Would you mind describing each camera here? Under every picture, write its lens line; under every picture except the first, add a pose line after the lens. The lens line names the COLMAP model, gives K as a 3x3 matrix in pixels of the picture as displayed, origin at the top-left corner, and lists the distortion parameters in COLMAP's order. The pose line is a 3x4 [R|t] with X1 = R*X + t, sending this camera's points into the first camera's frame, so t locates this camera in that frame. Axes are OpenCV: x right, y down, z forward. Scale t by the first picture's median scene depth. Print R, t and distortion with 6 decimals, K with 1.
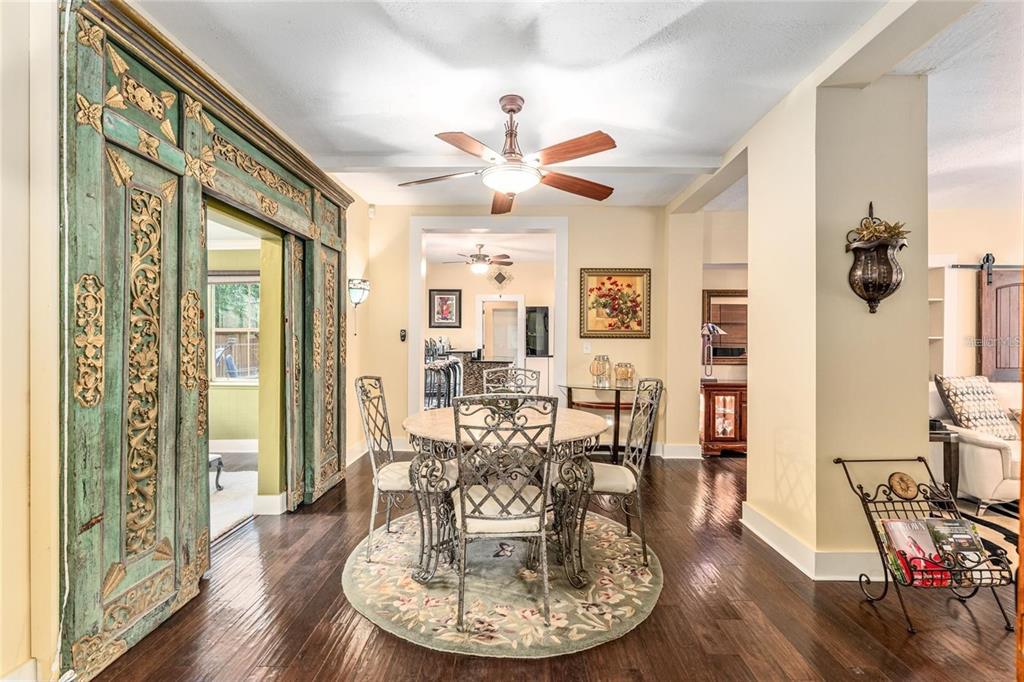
lens RADIAL K [[446.2, 0, 512.0], [0, 446.2, 341.0], [0, 0, 1]] dist [-0.002102, -0.000182]
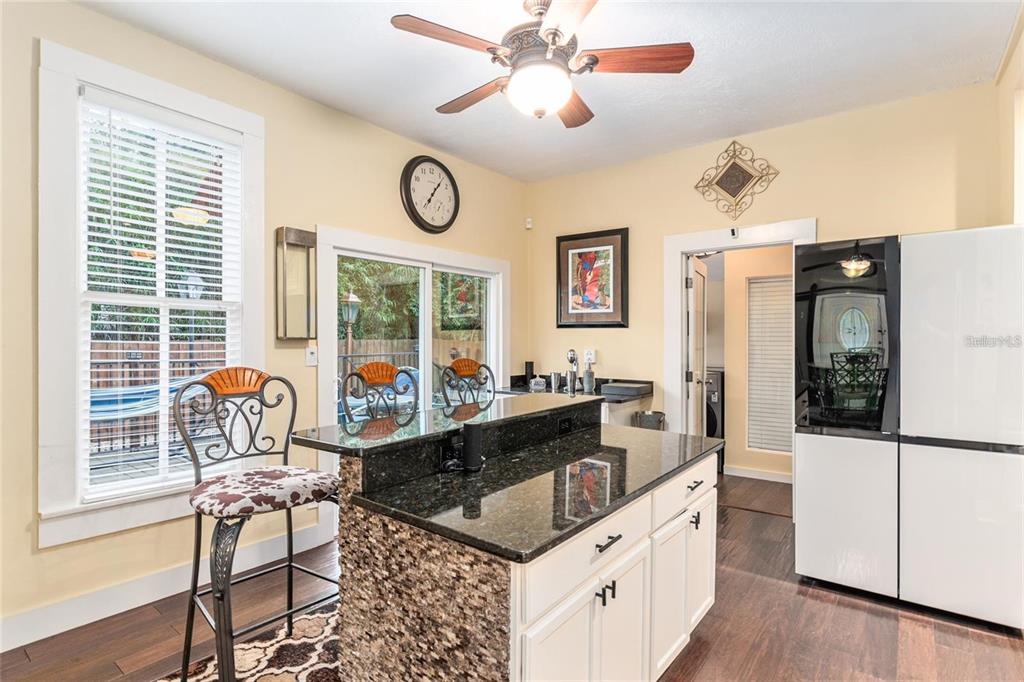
lens RADIAL K [[520.6, 0, 512.0], [0, 520.6, 341.0], [0, 0, 1]] dist [0.000113, 0.000015]
pose [[0.812494, -0.000328, -0.582970, 0.239249], [-0.001009, 0.999998, -0.001969, -0.057900], [0.582969, 0.002188, 0.812491, 2.035251]]
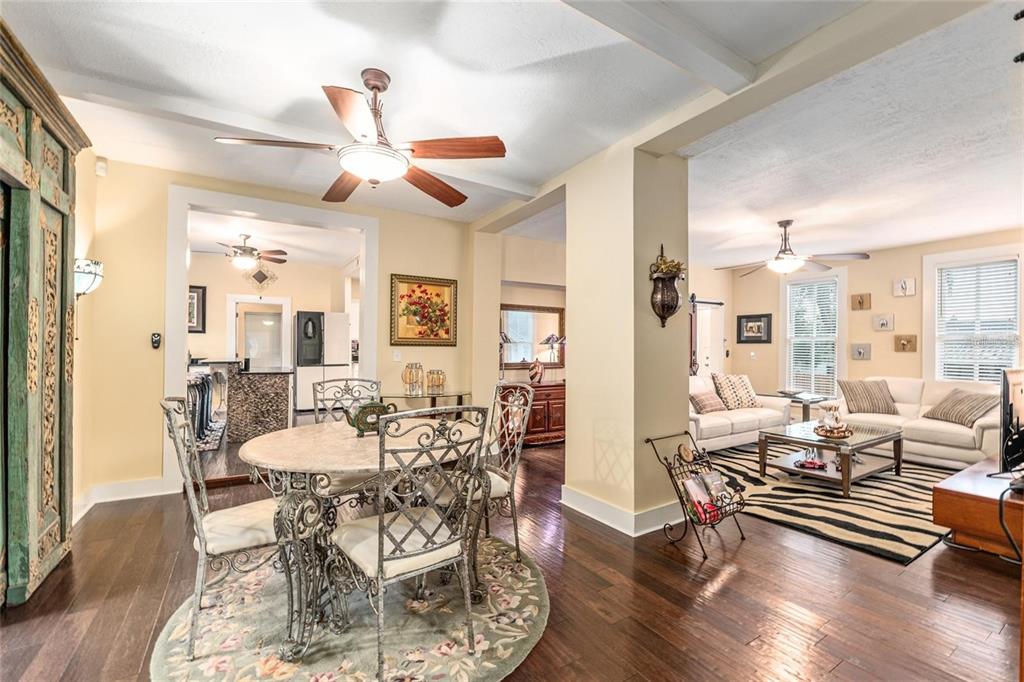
lens RADIAL K [[426.3, 0, 509.0], [0, 426.3, 348.4], [0, 0, 1]] dist [-0.010950, -0.000079]
pose [[0.842116, 0.001381, 0.539295, -0.226180], [0.000126, 0.999996, -0.002757, 0.003639], [-0.539297, 0.002390, 0.842112, 0.145817]]
